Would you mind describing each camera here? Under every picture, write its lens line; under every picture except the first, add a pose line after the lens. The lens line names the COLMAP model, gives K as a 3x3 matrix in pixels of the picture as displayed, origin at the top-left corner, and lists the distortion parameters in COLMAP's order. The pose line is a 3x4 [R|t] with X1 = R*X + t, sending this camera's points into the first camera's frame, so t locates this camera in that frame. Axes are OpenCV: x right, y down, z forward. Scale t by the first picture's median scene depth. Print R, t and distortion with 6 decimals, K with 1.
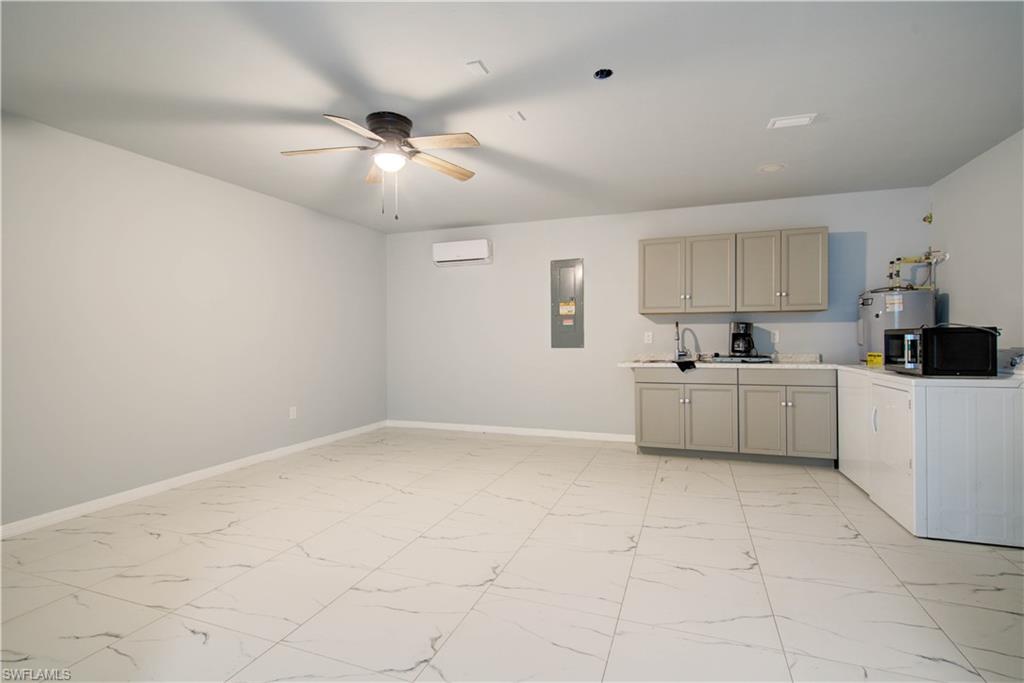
lens RADIAL K [[474.2, 0, 512.0], [0, 474.2, 341.5], [0, 0, 1]] dist [0.000950, -0.000108]
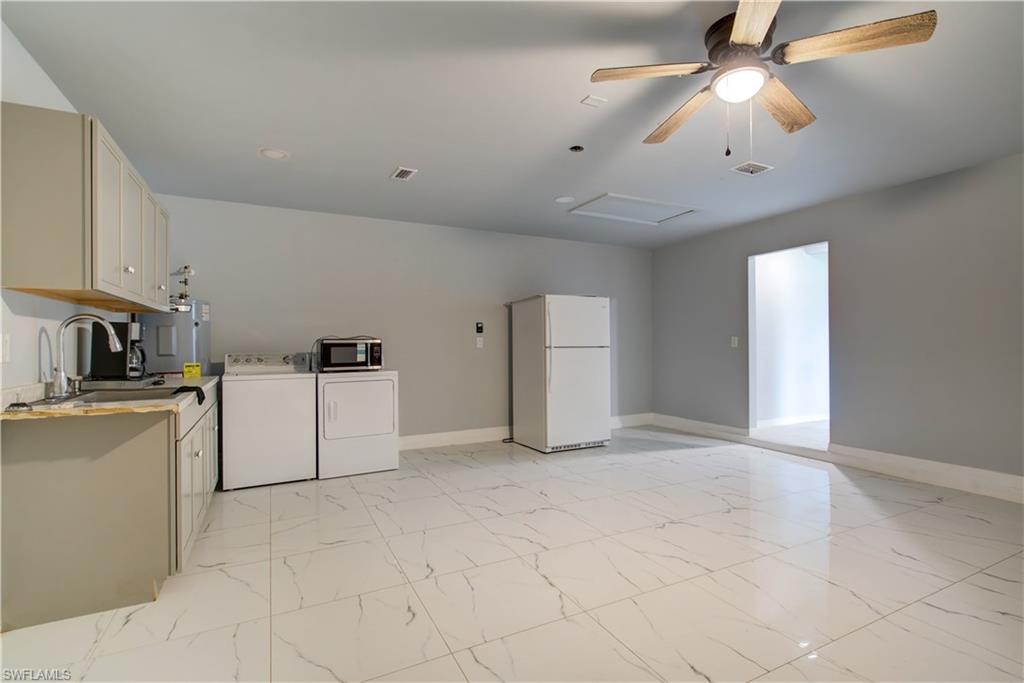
lens RADIAL K [[474.2, 0, 512.0], [0, 474.2, 341.5], [0, 0, 1]] dist [0.000950, -0.000108]
pose [[-0.734637, 0.012655, 0.678342, -0.478087], [0.015858, 0.999873, -0.001480, -0.009643], [-0.678275, 0.009670, -0.734745, 1.735182]]
